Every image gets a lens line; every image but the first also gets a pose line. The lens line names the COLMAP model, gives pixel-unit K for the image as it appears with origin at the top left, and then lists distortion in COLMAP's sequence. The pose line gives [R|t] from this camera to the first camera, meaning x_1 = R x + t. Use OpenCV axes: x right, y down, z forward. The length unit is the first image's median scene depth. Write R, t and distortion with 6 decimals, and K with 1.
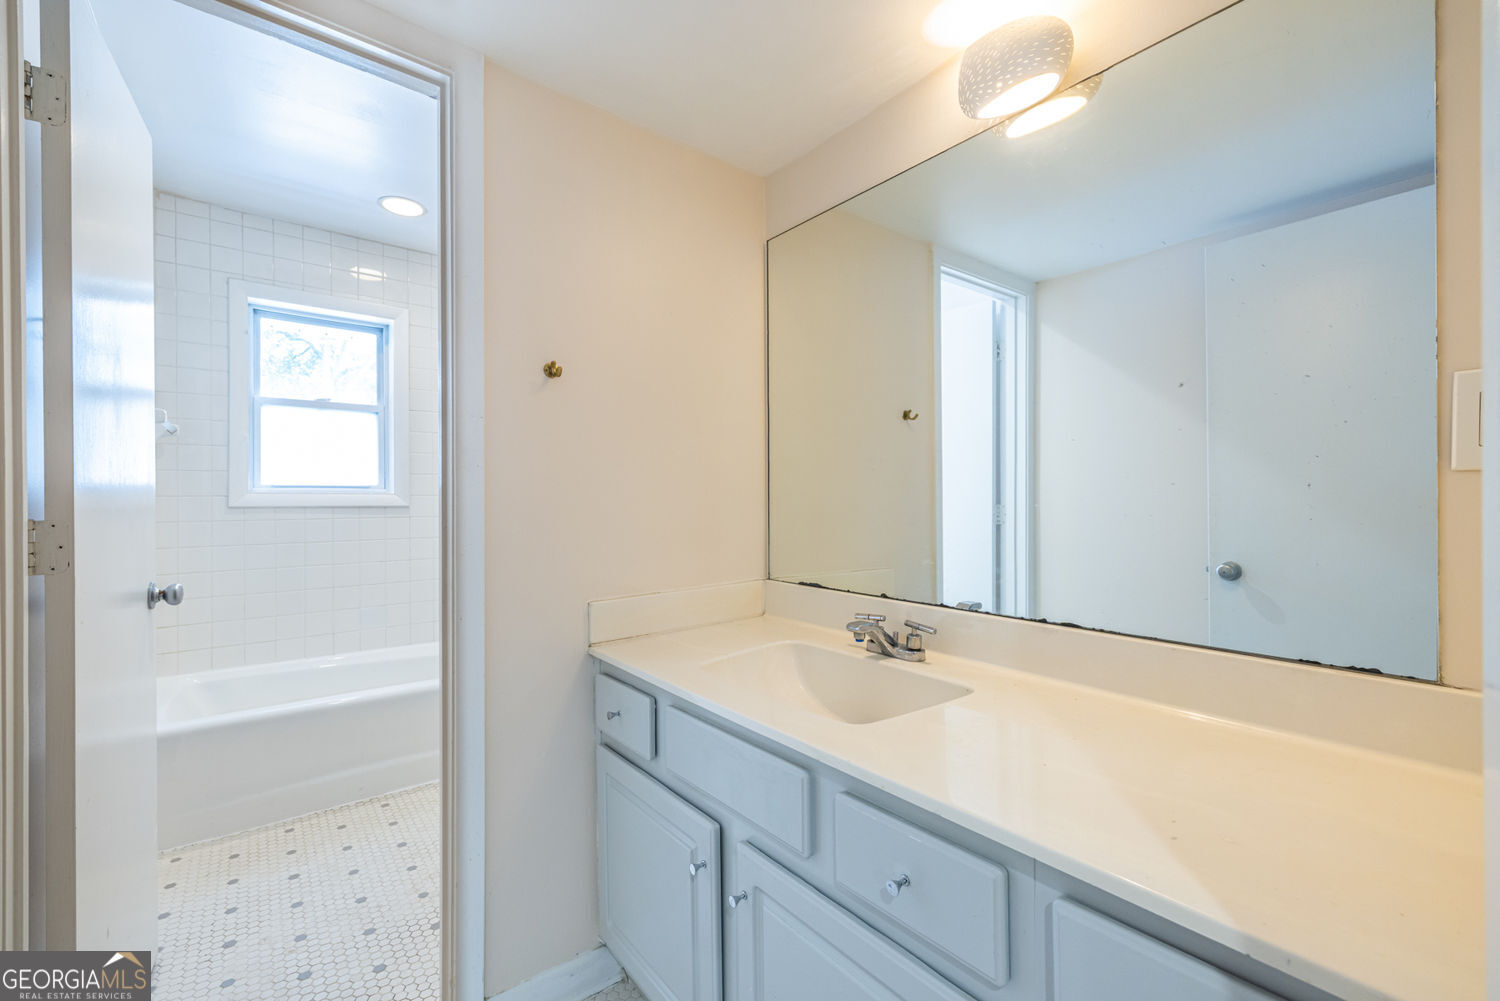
lens RADIAL K [[638.0, 0, 747.6], [0, 638.0, 500.9], [0, 0, 1]] dist [0.001264, -0.000357]
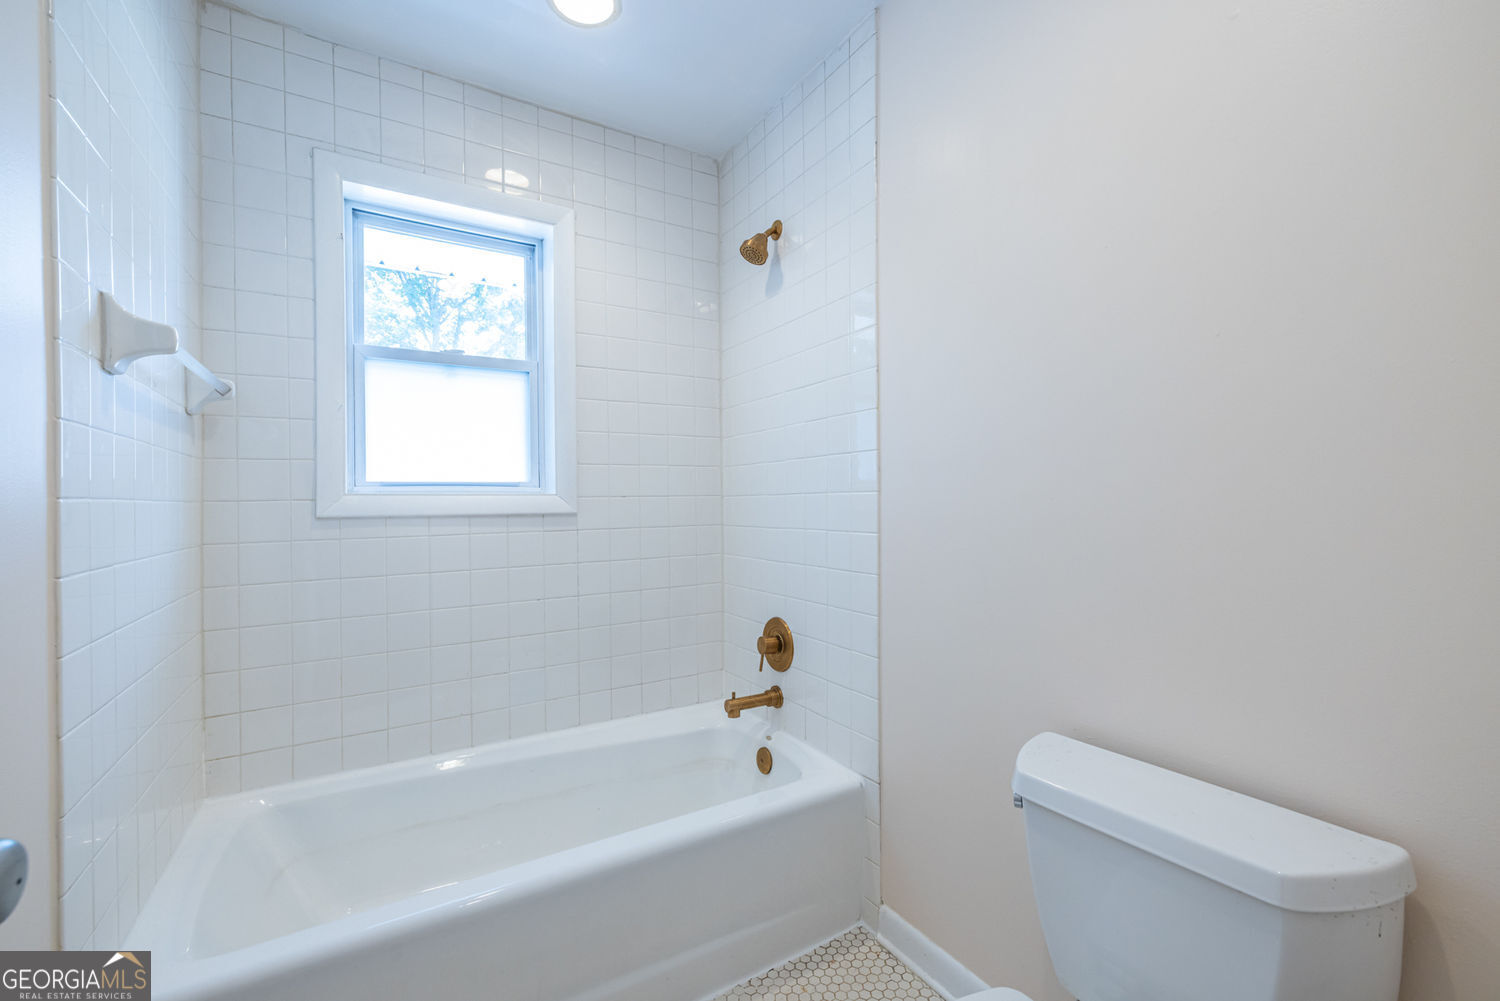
lens RADIAL K [[638.0, 0, 753.1], [0, 638.0, 502.6], [0, 0, 1]] dist [0.001264, -0.000357]
pose [[0.992379, -0.002745, -0.123191, -0.285958], [0.003693, 0.999965, 0.007467, -0.007005], [0.123166, -0.007865, 0.992355, 0.396222]]
